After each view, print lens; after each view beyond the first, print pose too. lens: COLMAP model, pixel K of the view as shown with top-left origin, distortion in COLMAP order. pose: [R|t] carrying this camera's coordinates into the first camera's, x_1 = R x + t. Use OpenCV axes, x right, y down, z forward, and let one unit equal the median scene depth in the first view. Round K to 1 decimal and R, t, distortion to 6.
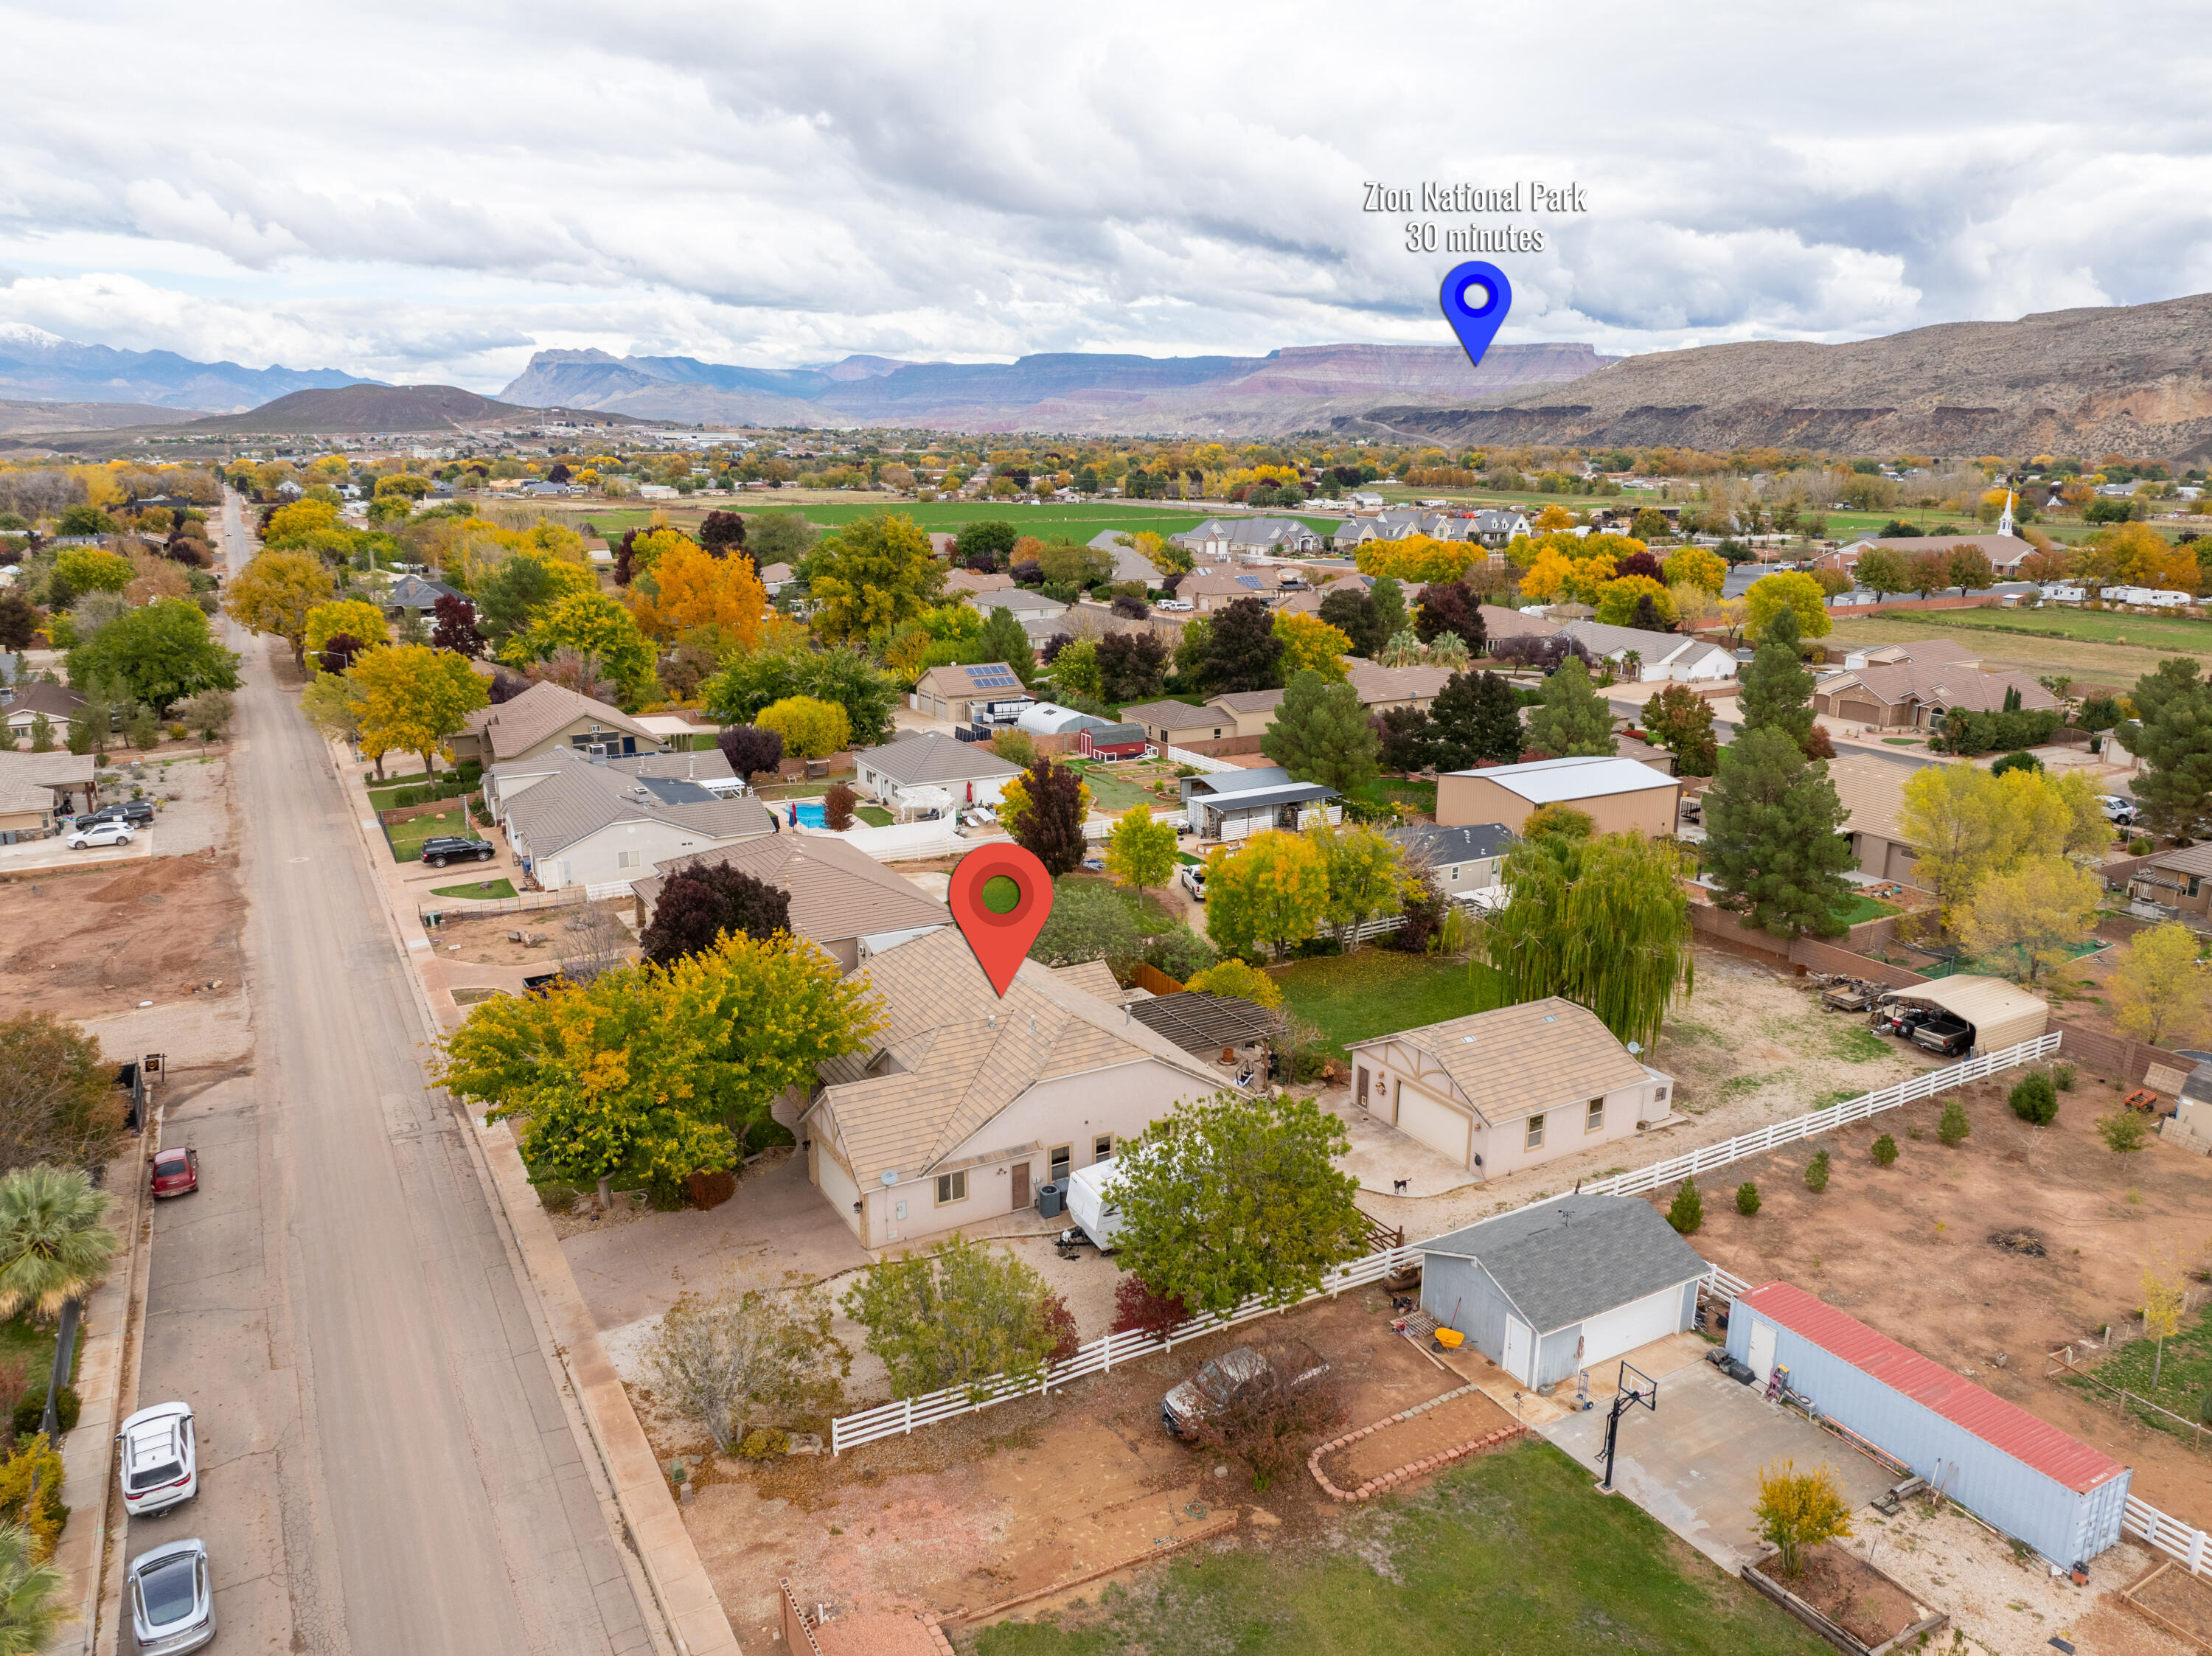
lens RADIAL K [[1556.6, 0, 1112.6], [0, 1556.6, 835.8], [0, 0, 1]] dist [-0.058963, 0.032679]
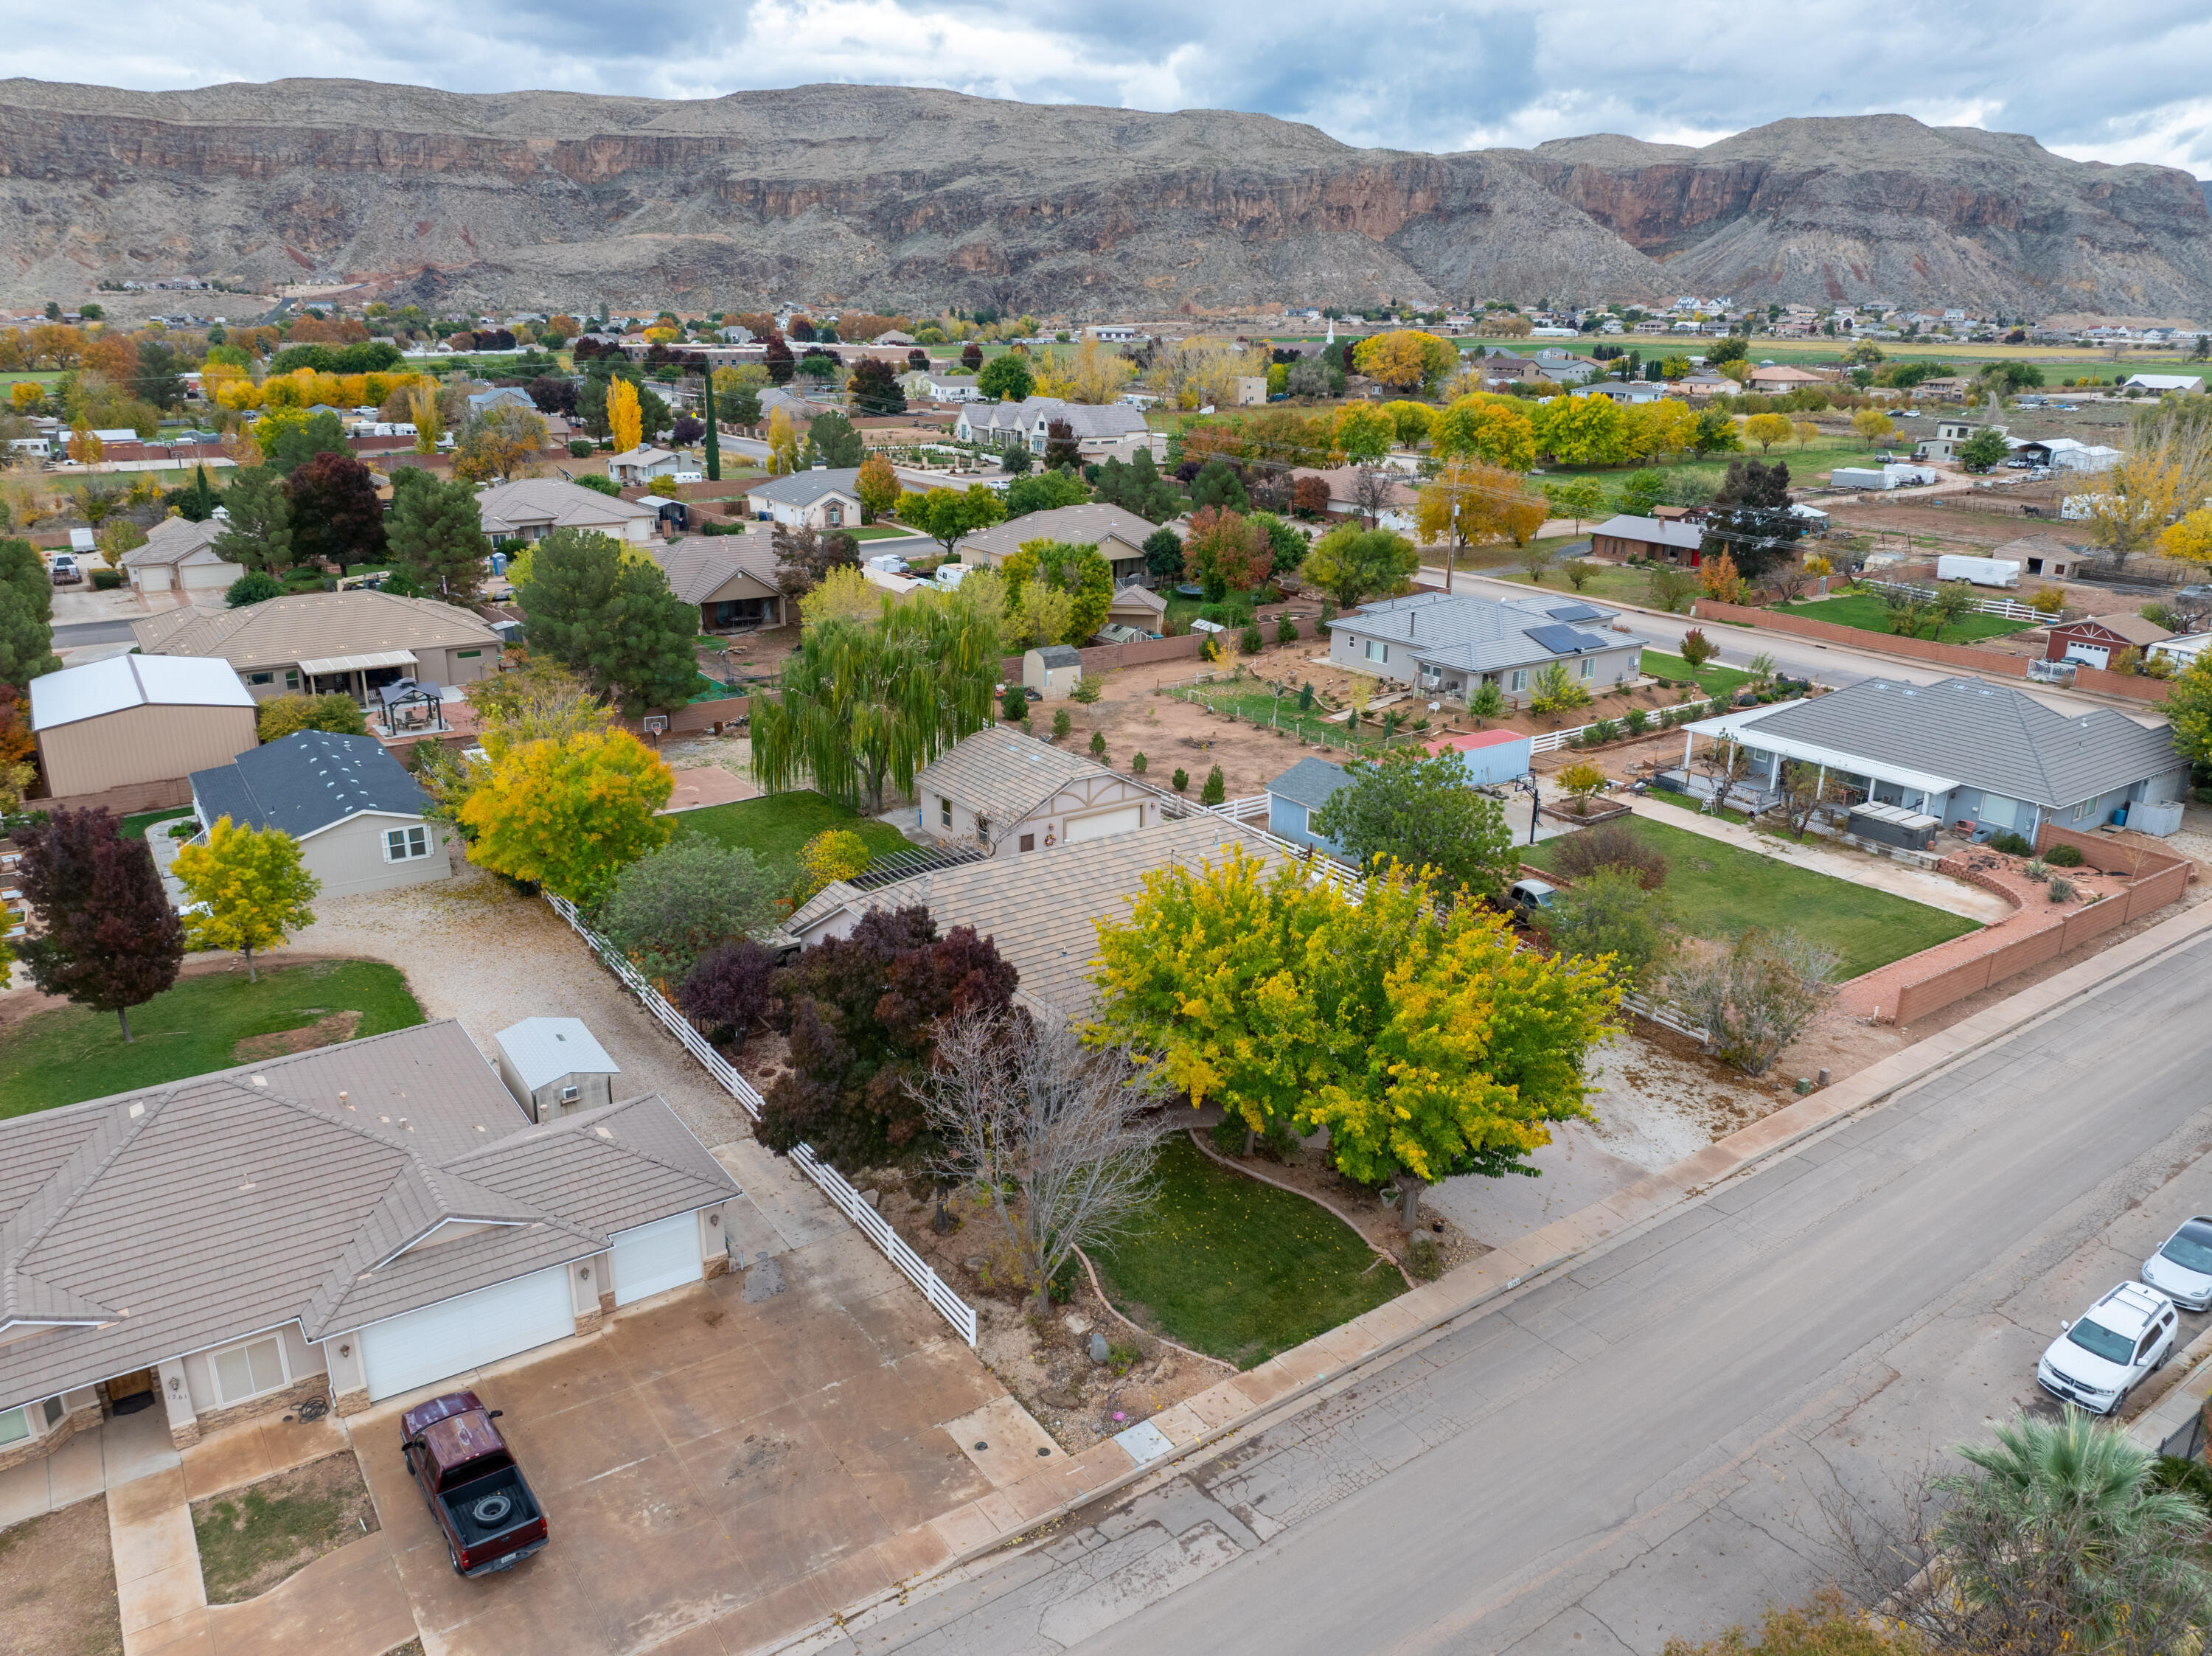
lens RADIAL K [[1552.2, 0, 1106.0], [0, 1552.2, 828.0], [0, 0, 1]] dist [-0.039369, 0.019159]
pose [[-0.093131, -0.321011, 0.942485, -0.506264], [0.240028, 0.911442, 0.334156, -0.117620], [-0.966288, 0.257343, -0.007832, 0.577122]]
